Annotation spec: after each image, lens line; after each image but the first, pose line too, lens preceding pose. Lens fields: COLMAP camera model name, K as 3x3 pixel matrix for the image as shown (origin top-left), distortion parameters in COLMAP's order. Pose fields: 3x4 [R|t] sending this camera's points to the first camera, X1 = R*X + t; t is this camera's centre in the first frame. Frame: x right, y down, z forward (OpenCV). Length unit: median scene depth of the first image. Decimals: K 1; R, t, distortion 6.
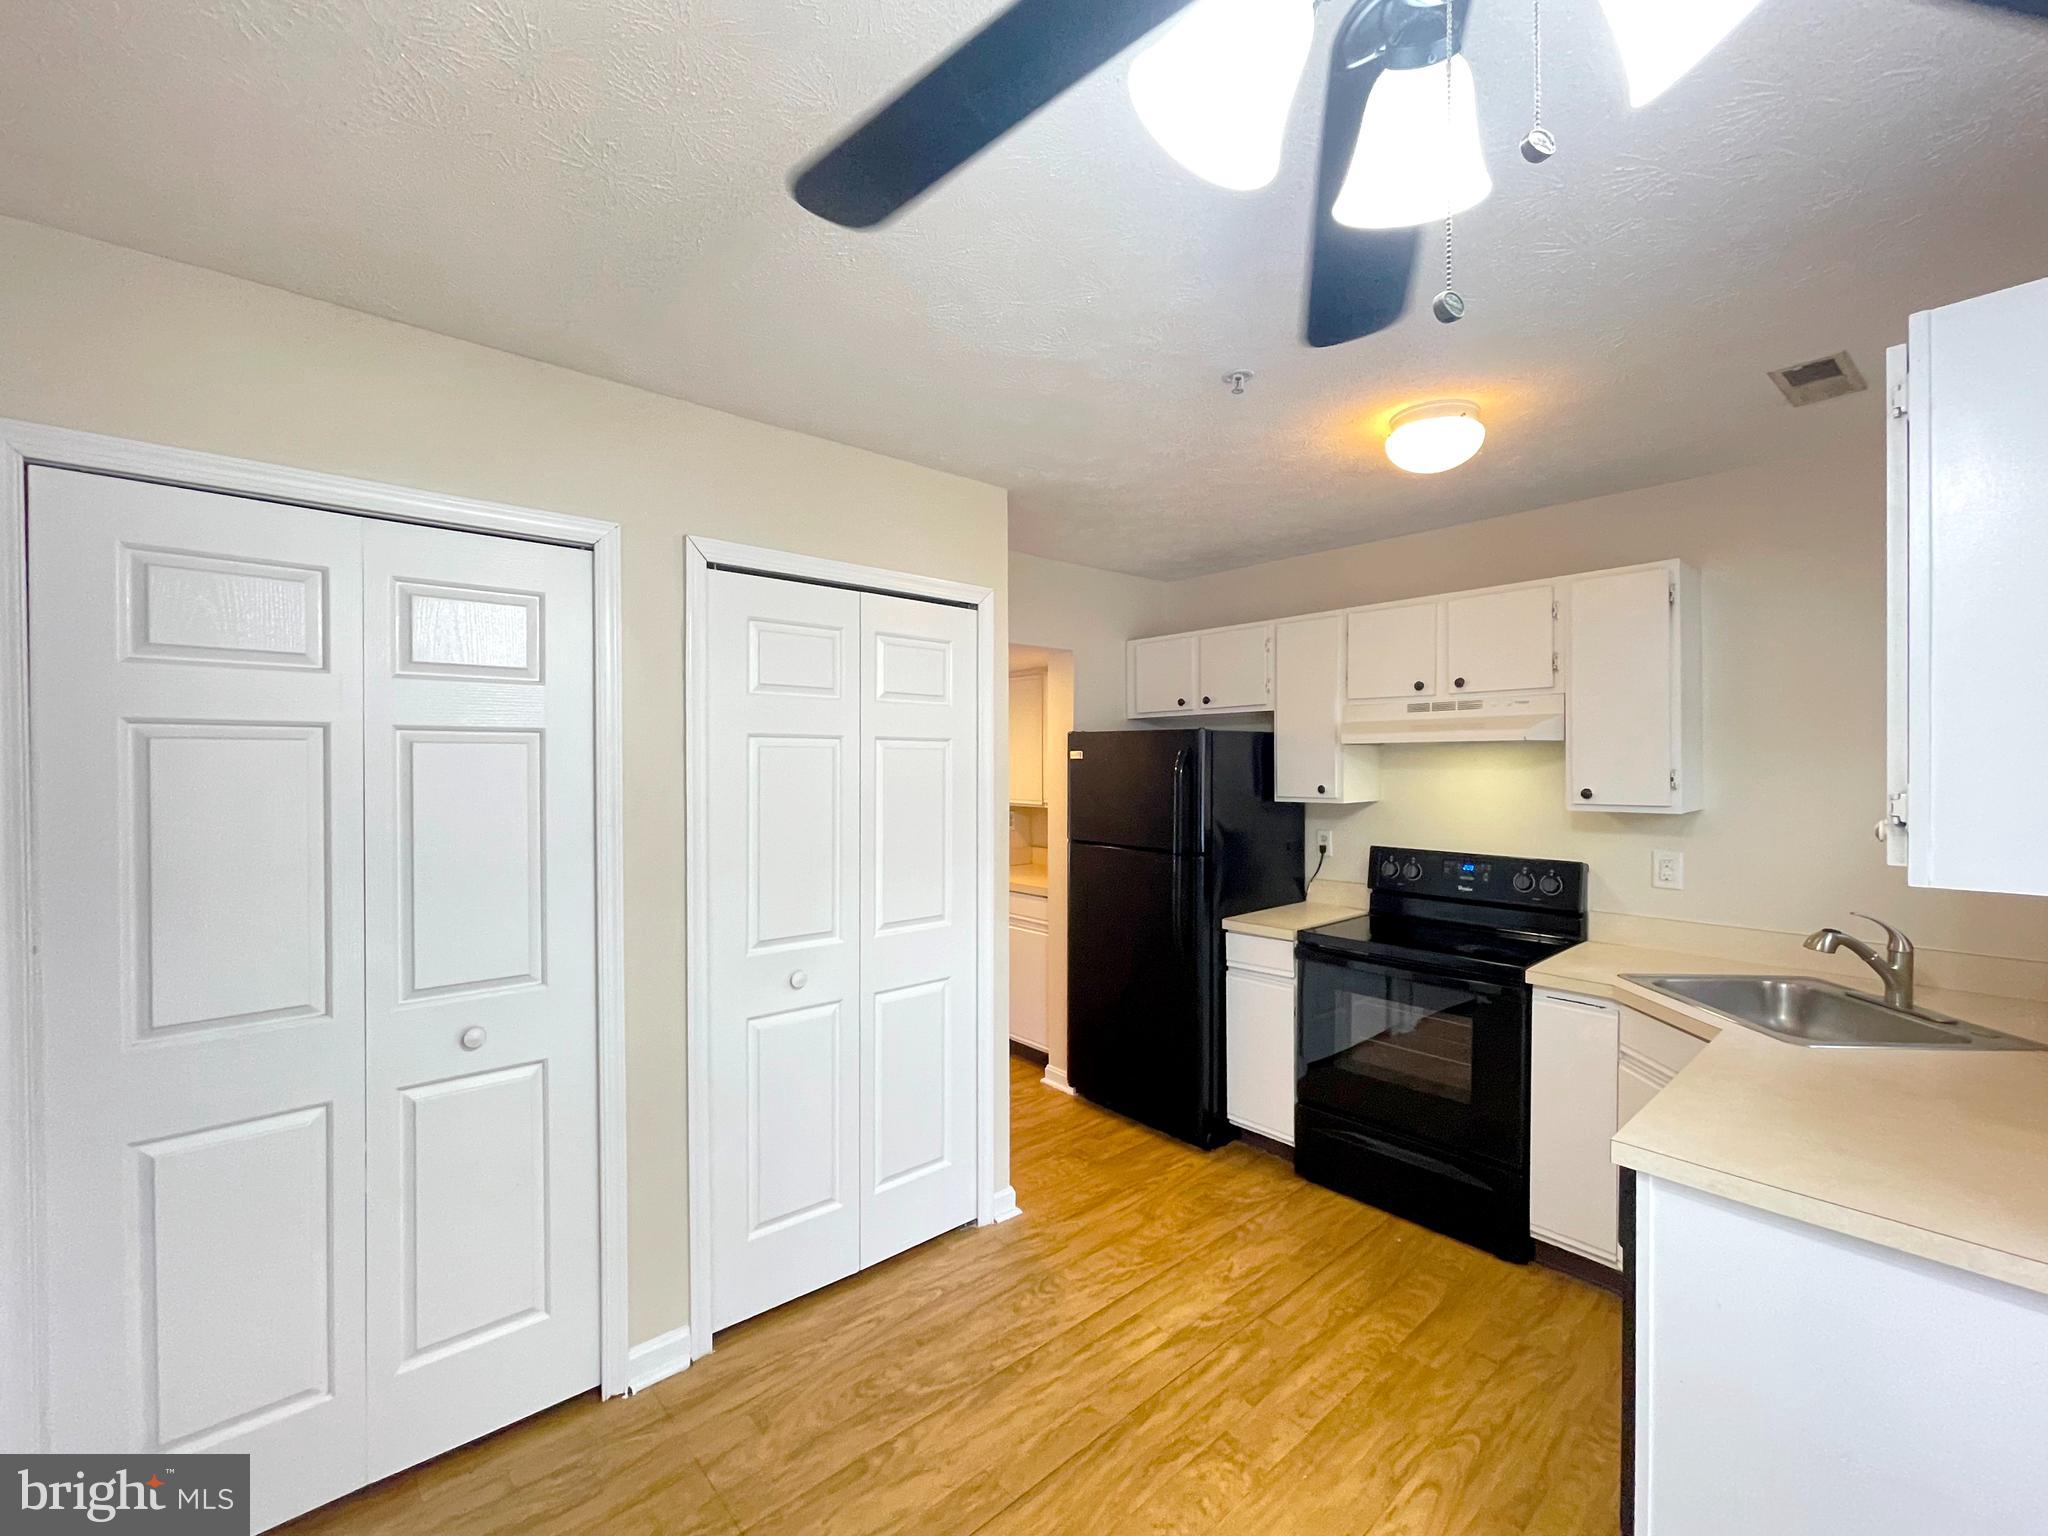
lens RADIAL K [[845.5, 0, 988.9], [0, 845.5, 776.1], [0, 0, 1]] dist [0.003194, -0.001400]
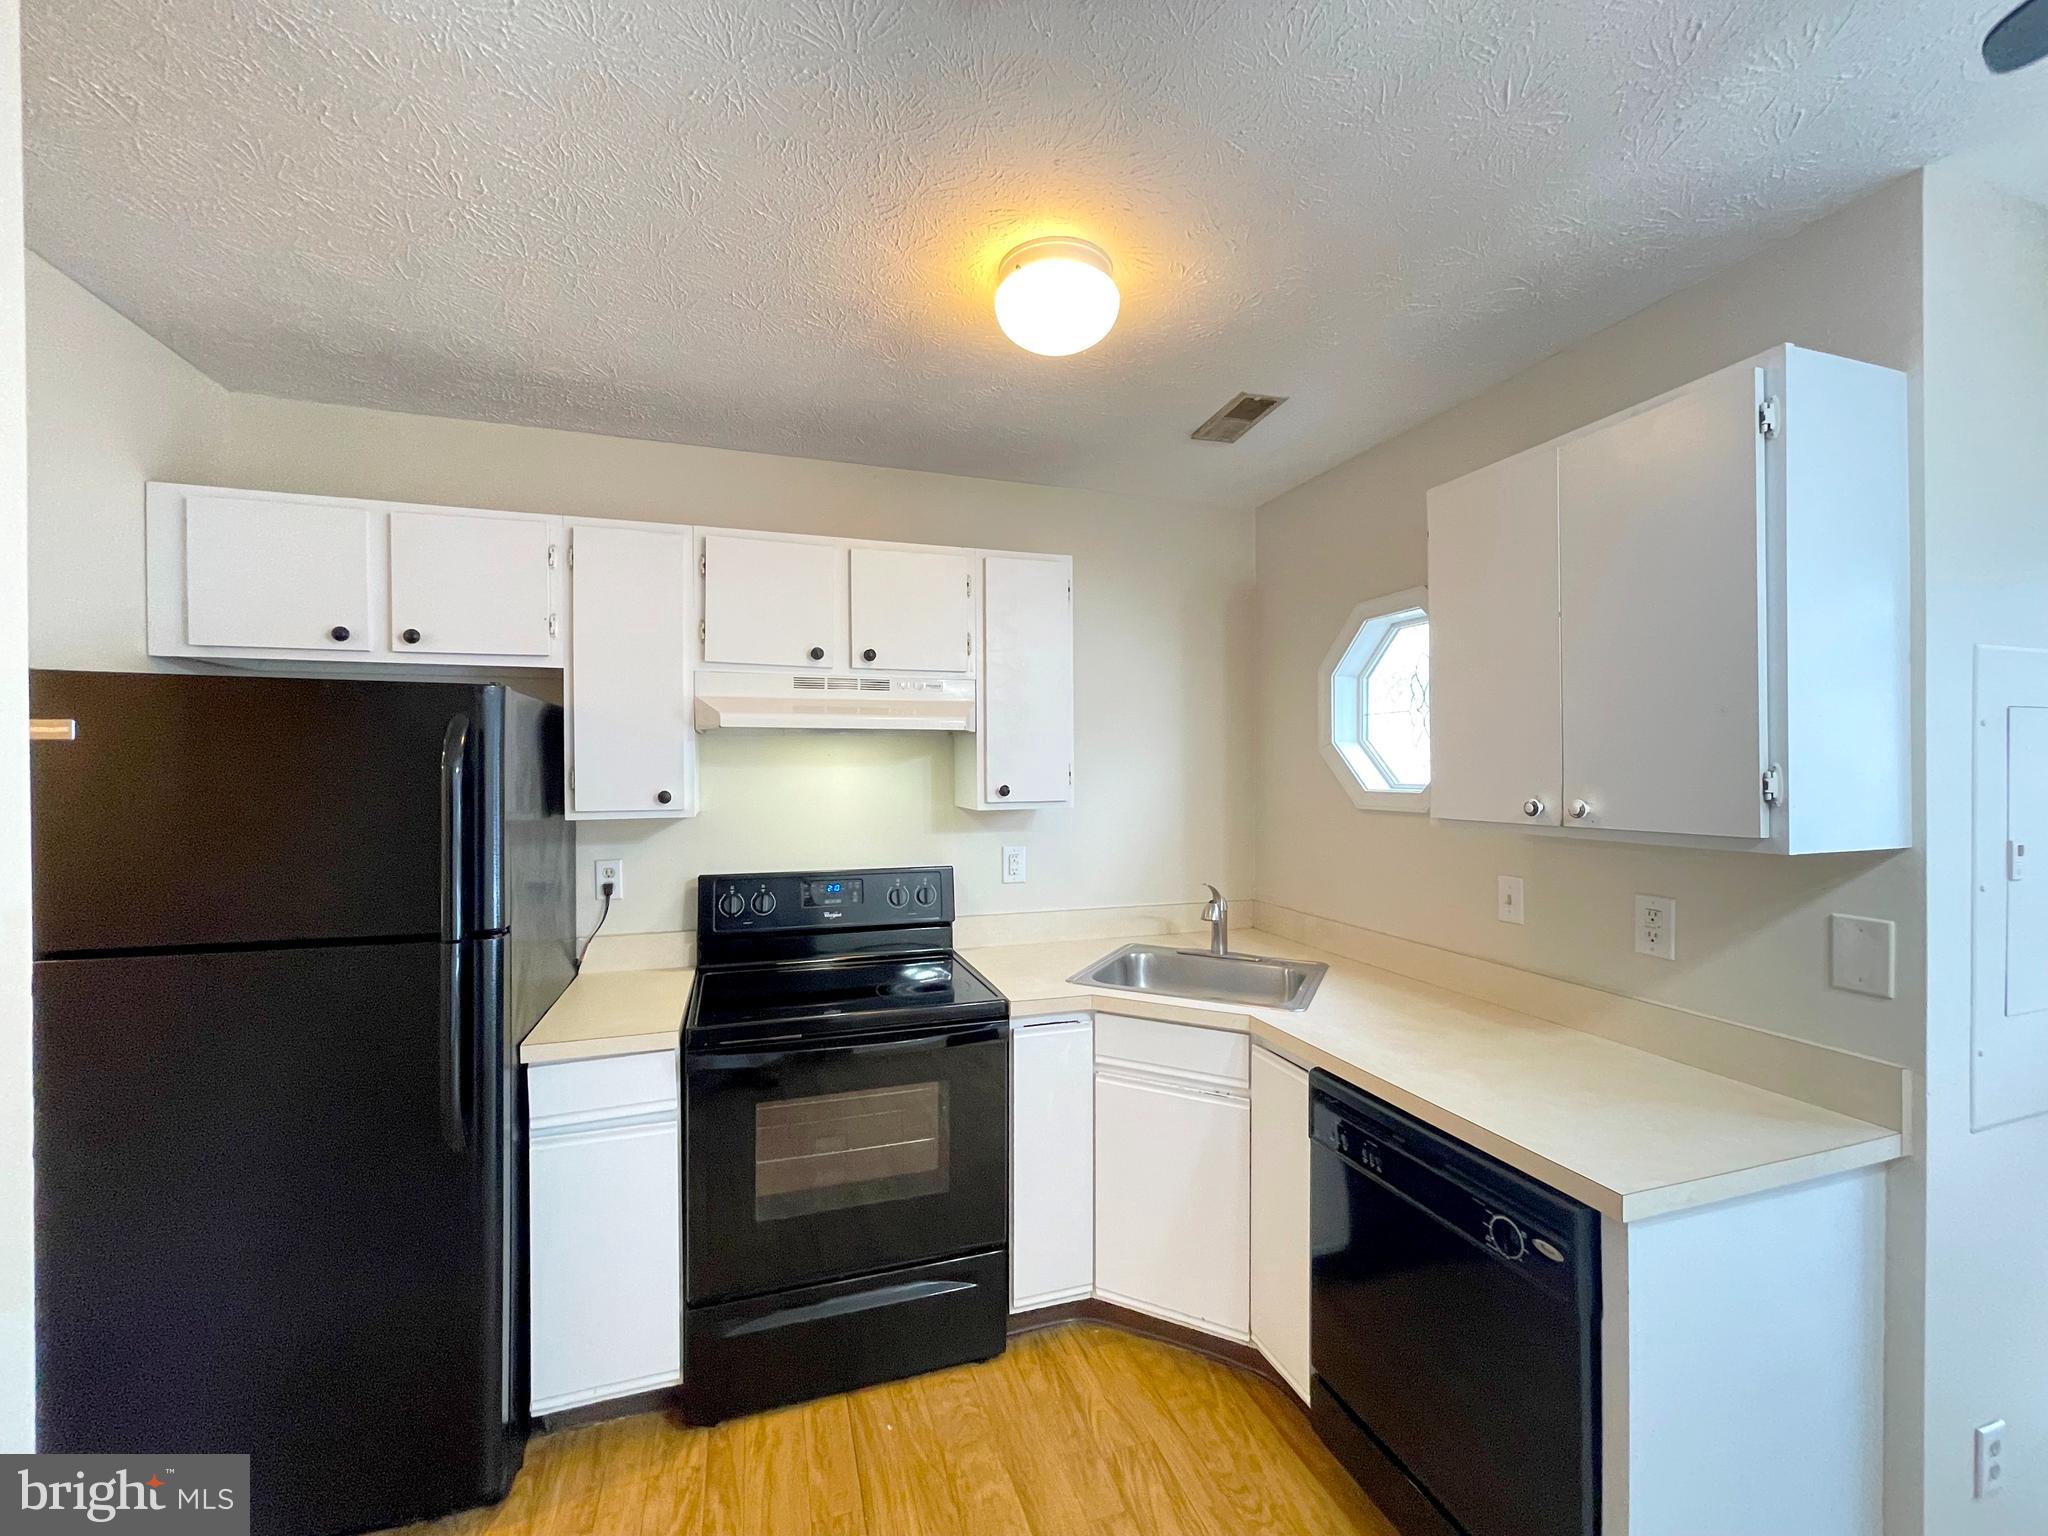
lens RADIAL K [[845.5, 0, 1027.9], [0, 845.5, 768.7], [0, 0, 1]] dist [0.003194, -0.001400]
pose [[0.357657, -0.004146, 0.933844, -0.120541], [0.015896, 0.999872, -0.001649, -0.000760], [-0.933718, 0.015435, 0.357677, 0.561426]]
